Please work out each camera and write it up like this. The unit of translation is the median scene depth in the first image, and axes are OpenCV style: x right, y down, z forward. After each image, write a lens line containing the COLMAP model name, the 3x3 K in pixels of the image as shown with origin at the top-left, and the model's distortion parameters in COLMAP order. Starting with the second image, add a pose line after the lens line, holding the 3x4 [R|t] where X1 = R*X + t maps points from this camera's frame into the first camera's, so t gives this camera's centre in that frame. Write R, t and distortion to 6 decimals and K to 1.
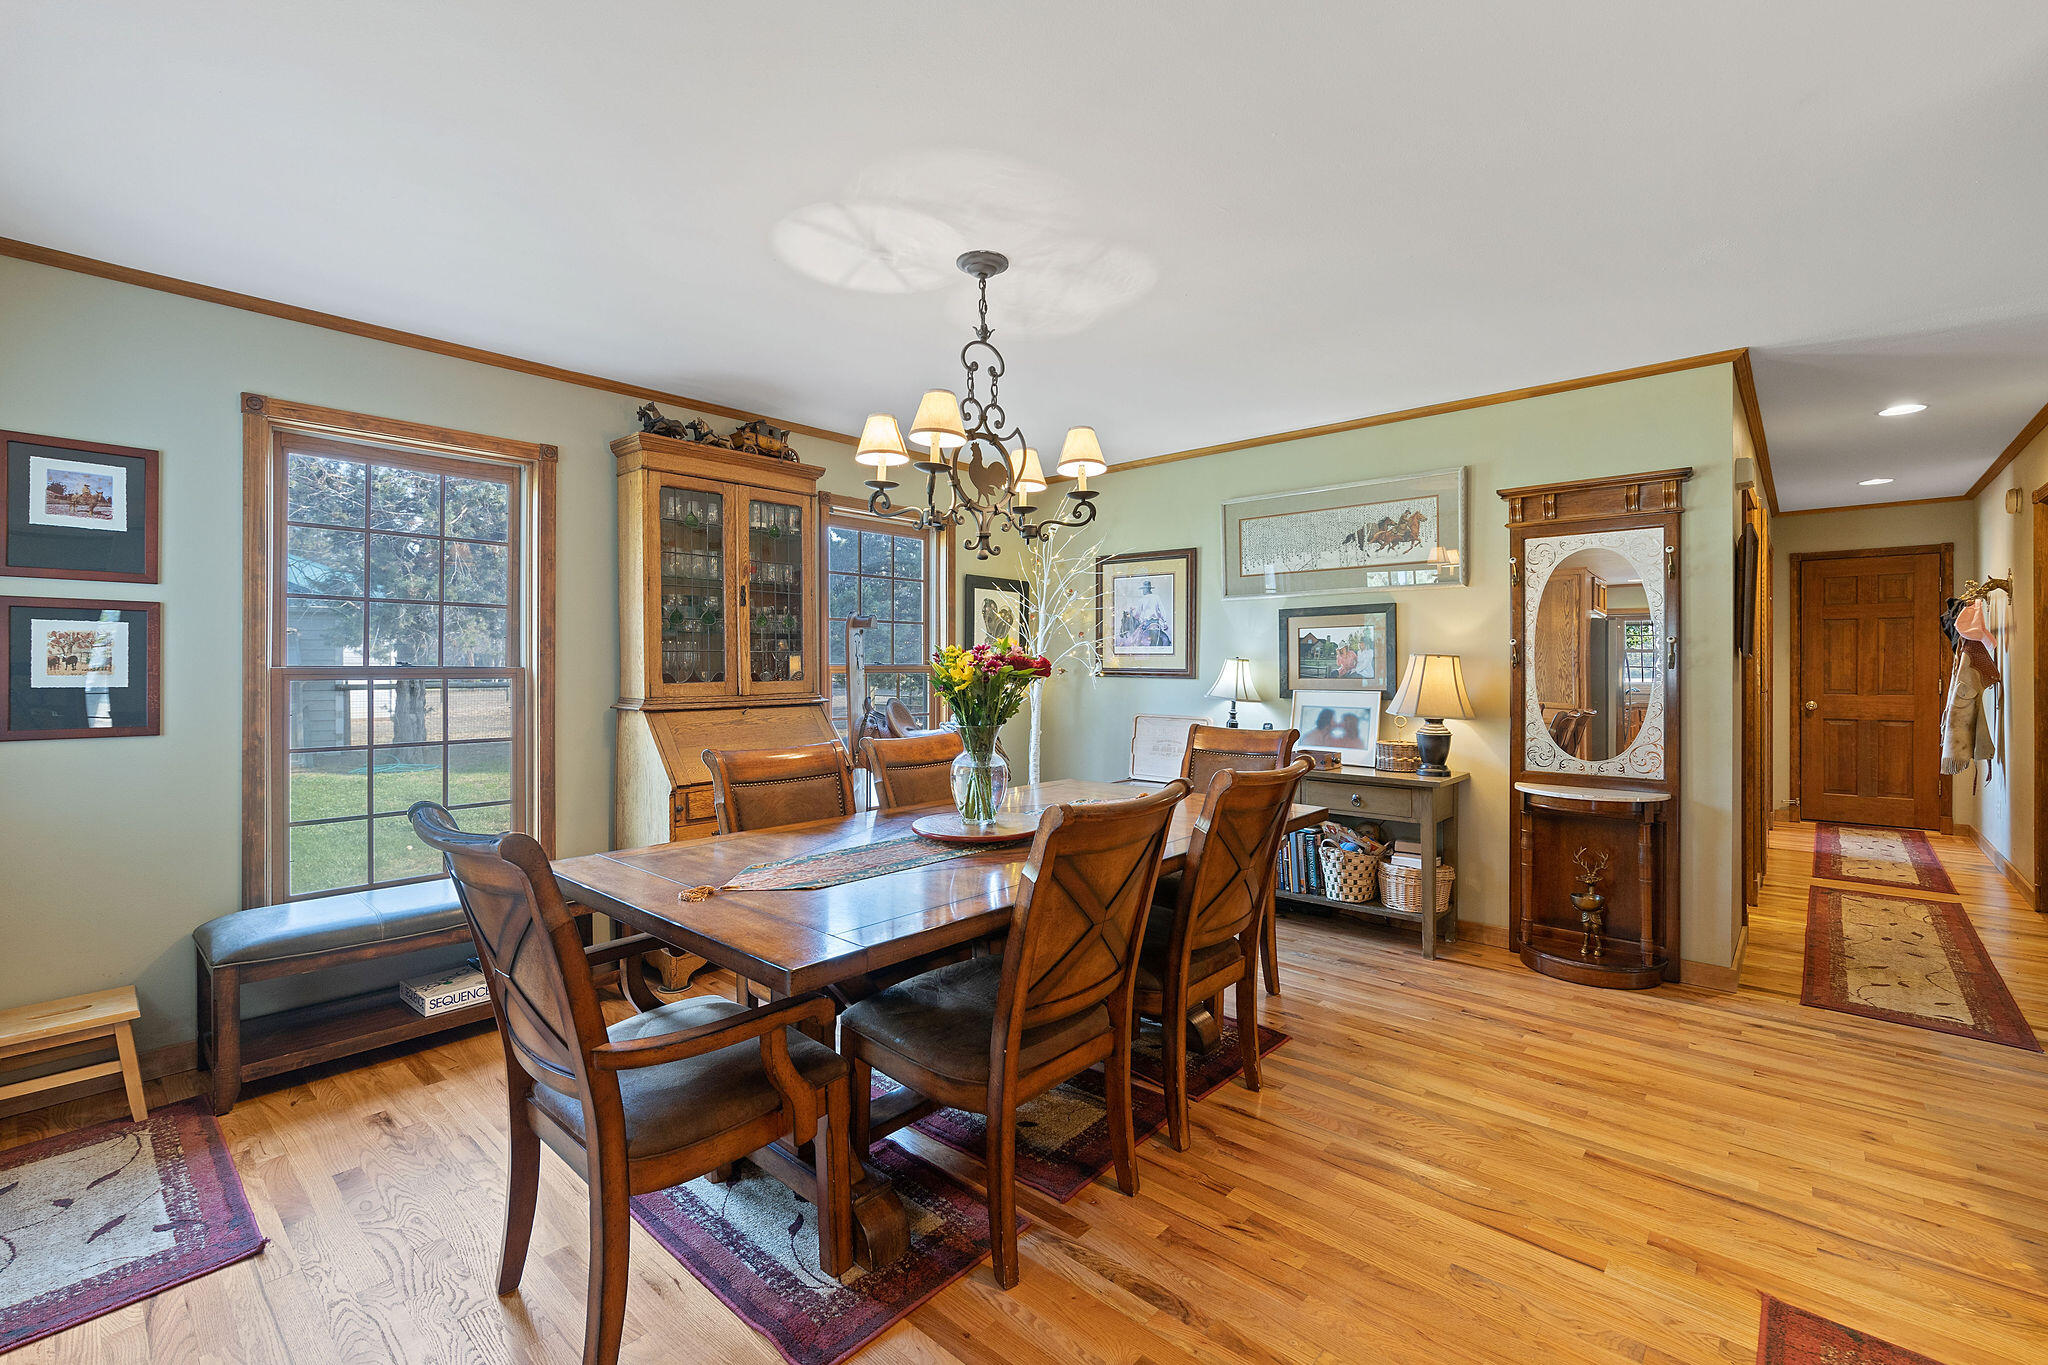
lens RADIAL K [[880.0, 0, 1026.2], [0, 880.0, 664.8], [0, 0, 1]] dist [-0.001080, -0.000007]
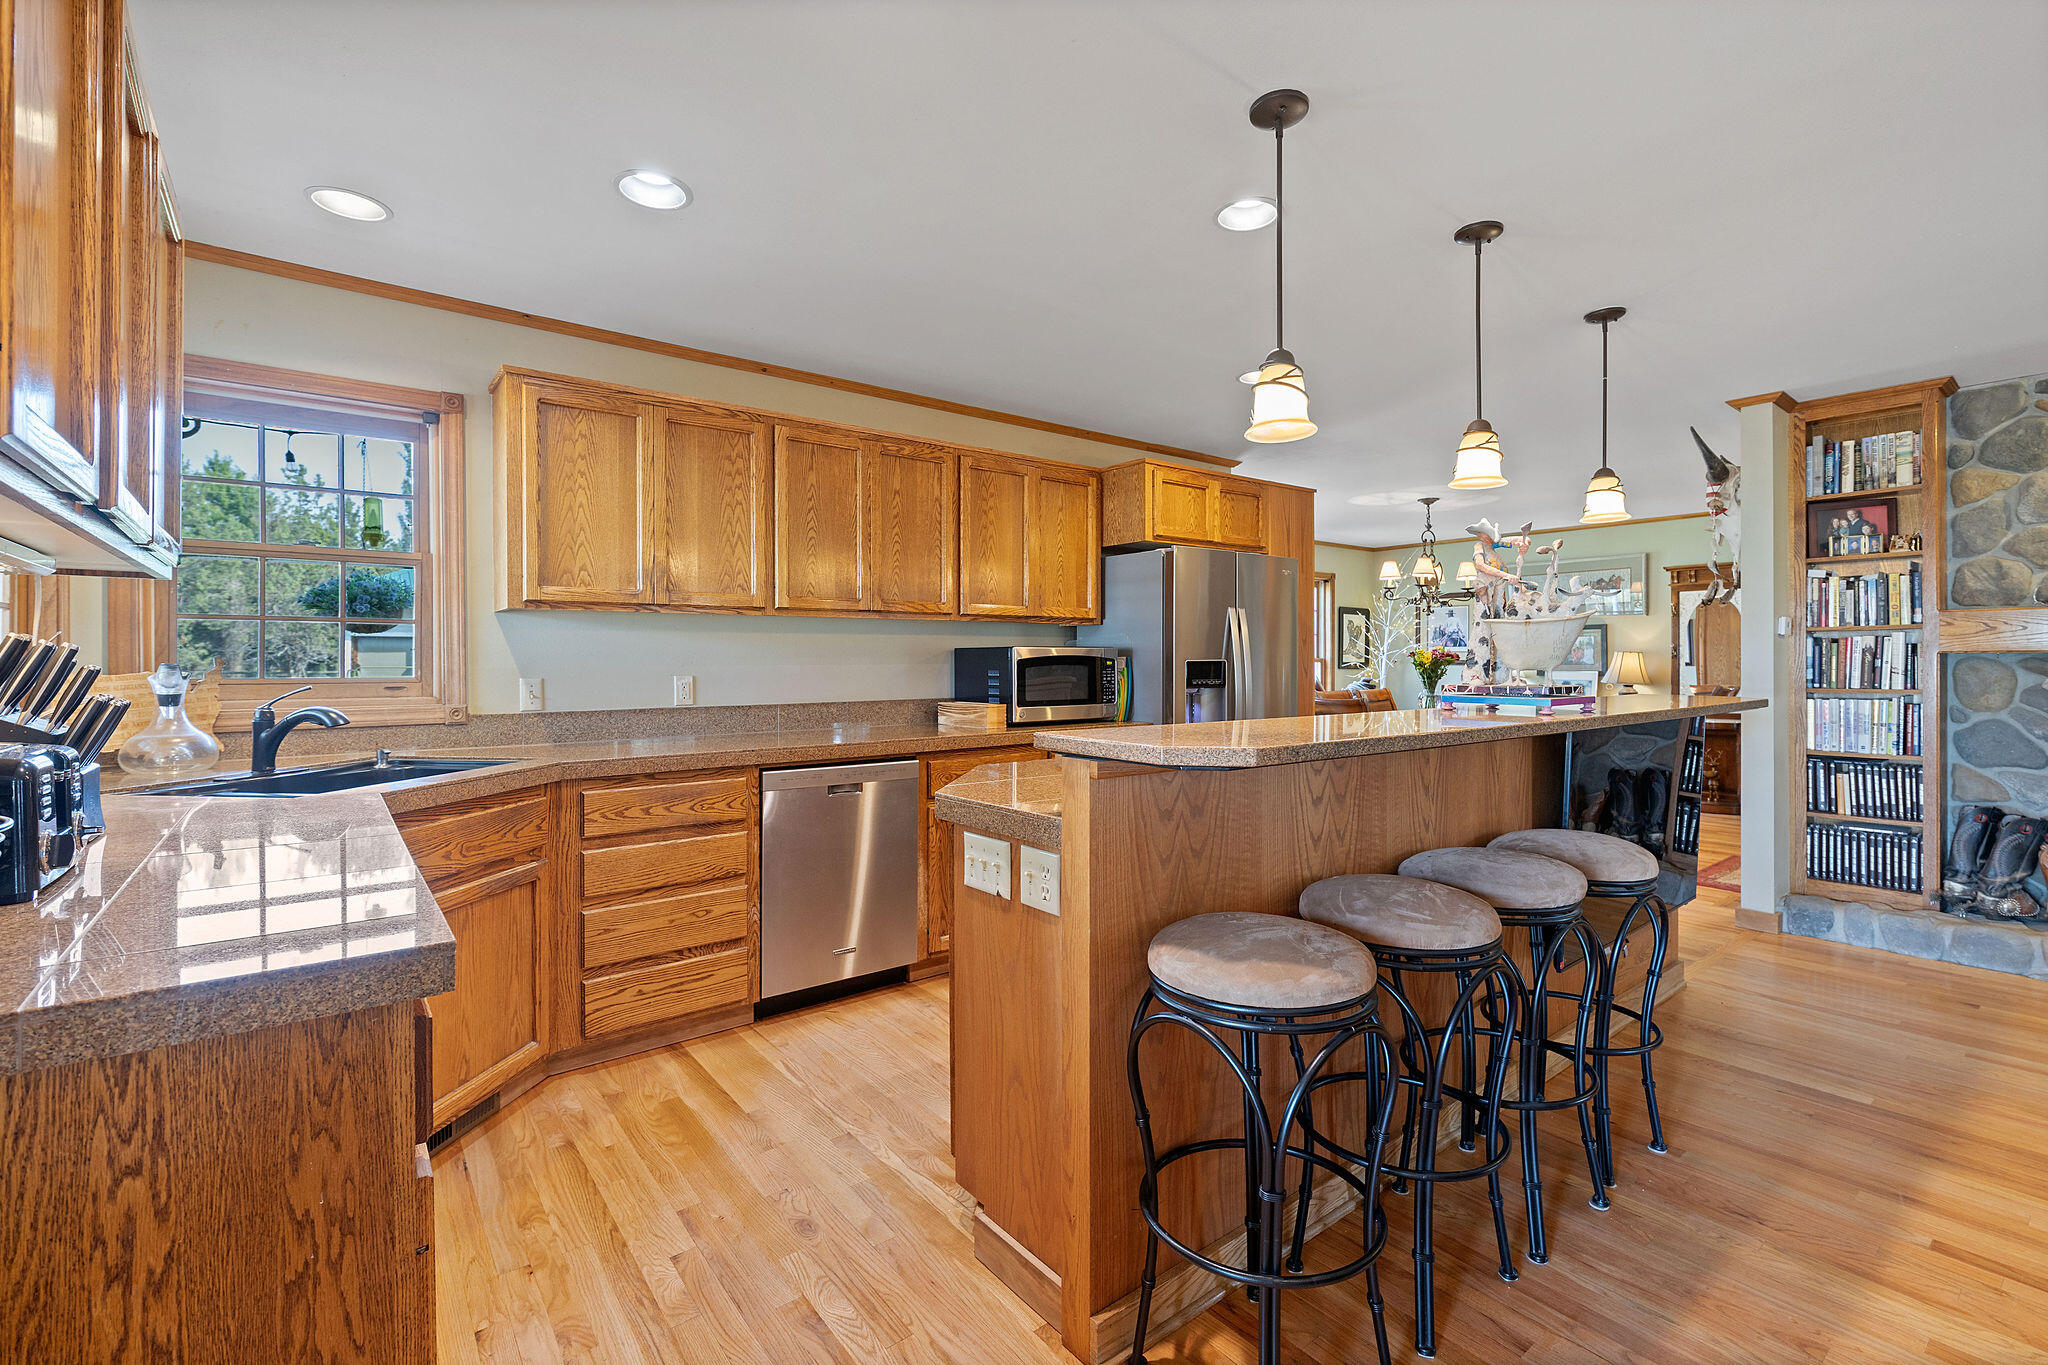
lens RADIAL K [[900.6, 0, 1033.5], [0, 900.6, 665.9], [0, 0, 1]] dist [-0.000630, -0.000168]
pose [[0.984779, -0.001018, -0.173809, -0.686698], [0.002064, 0.999981, 0.005836, 0.008473], [0.173800, -0.006106, 0.984762, -1.683946]]
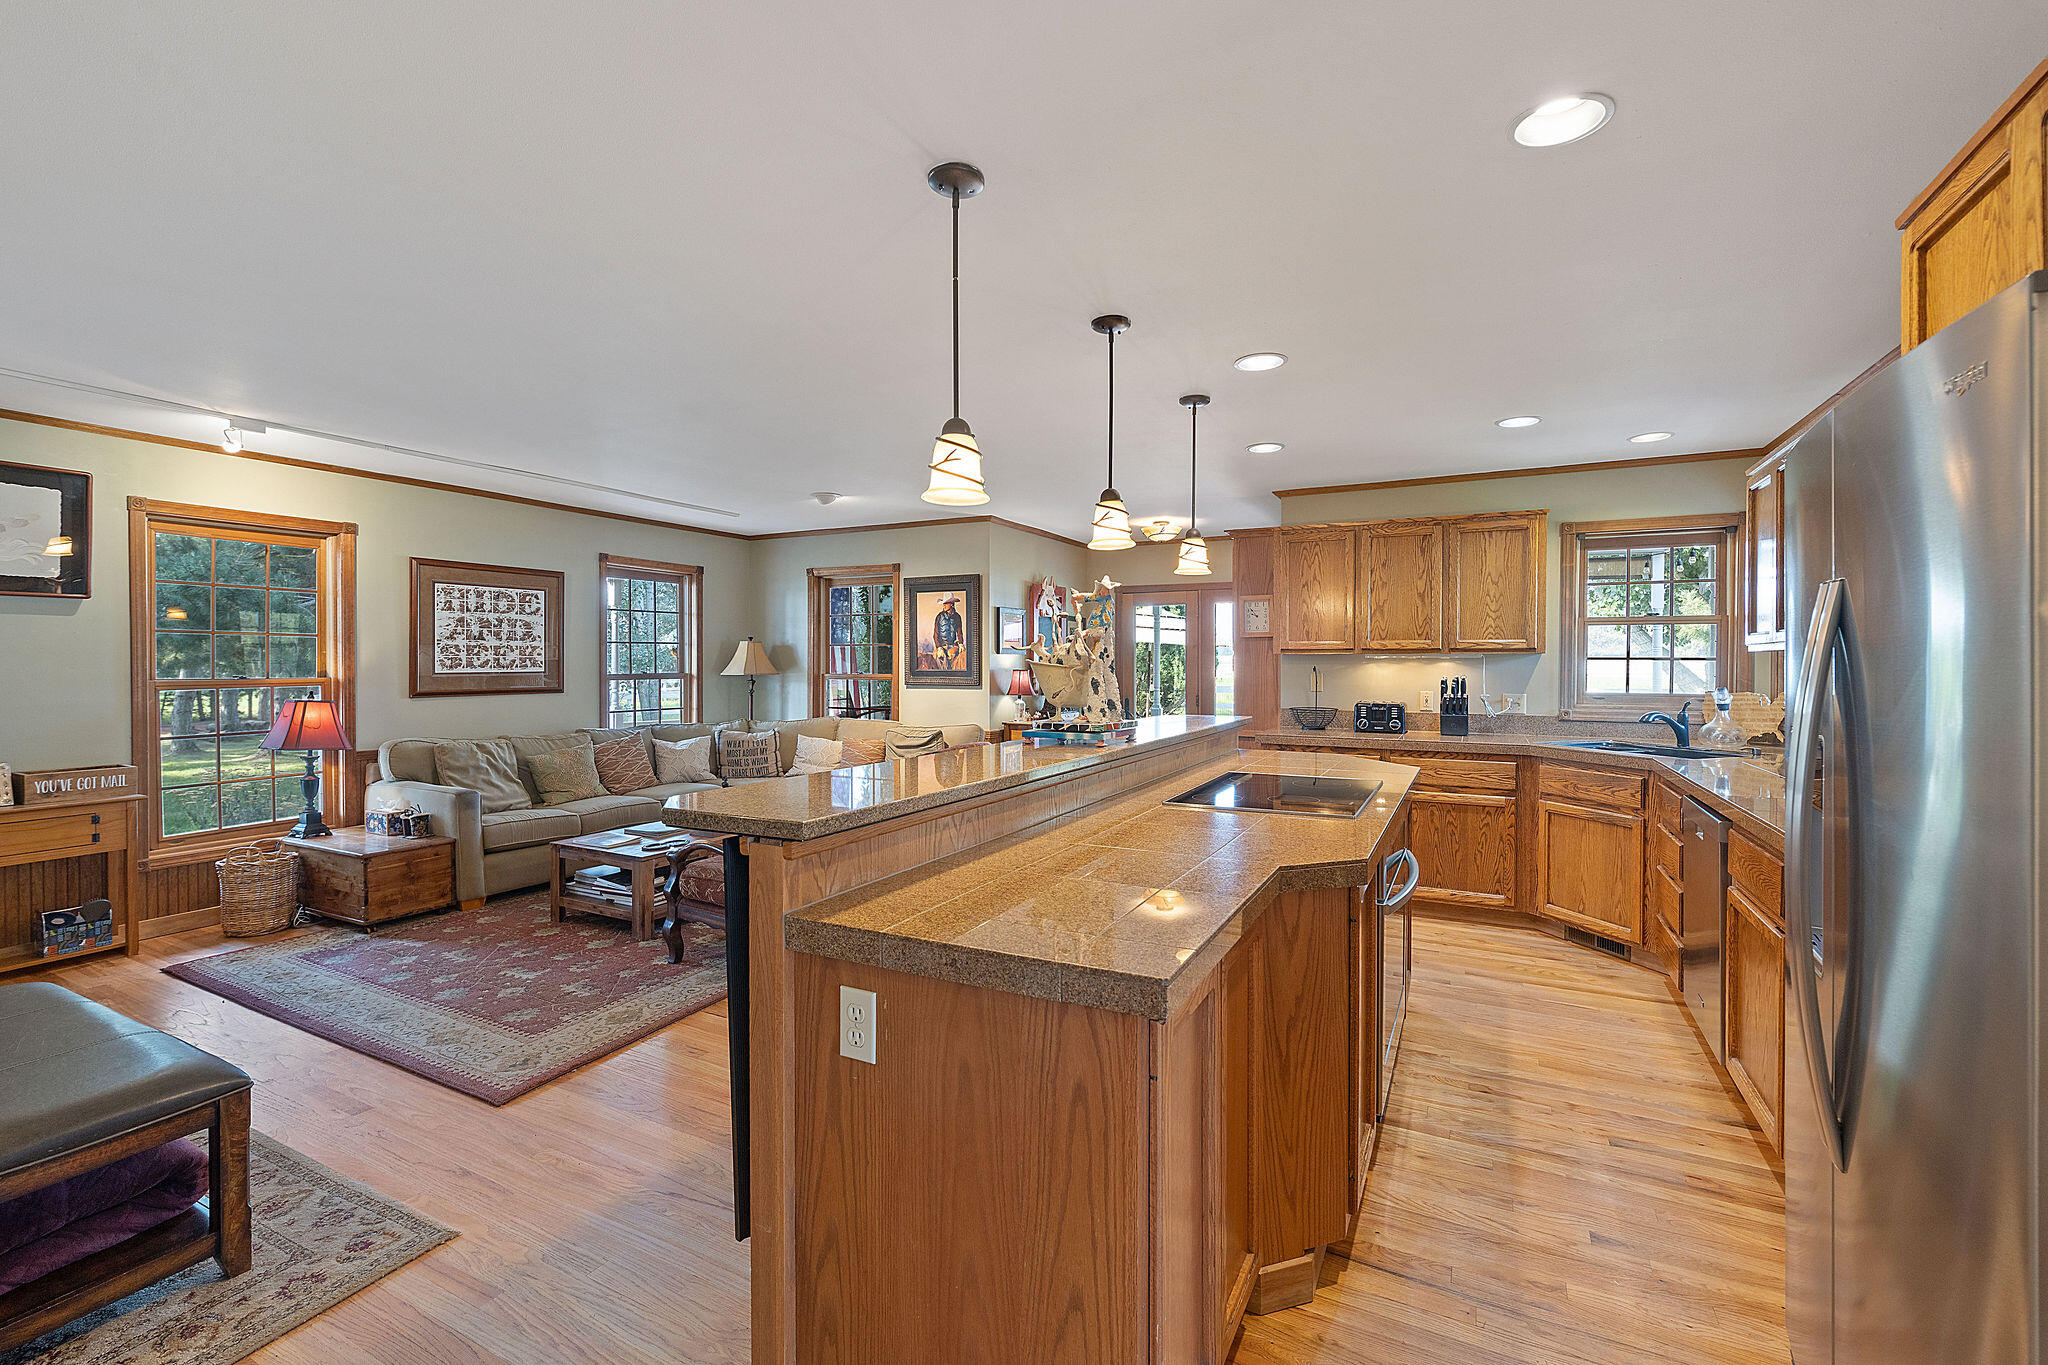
lens RADIAL K [[877.3, 0, 1029.1], [0, 877.3, 671.2], [0, 0, 1]] dist [-0.000753, -0.000113]
pose [[-0.970094, 0.002060, -0.242720, -0.048795], [-0.000171, 0.999958, 0.009172, -0.035834], [0.242728, 0.008939, -0.970053, 0.304642]]
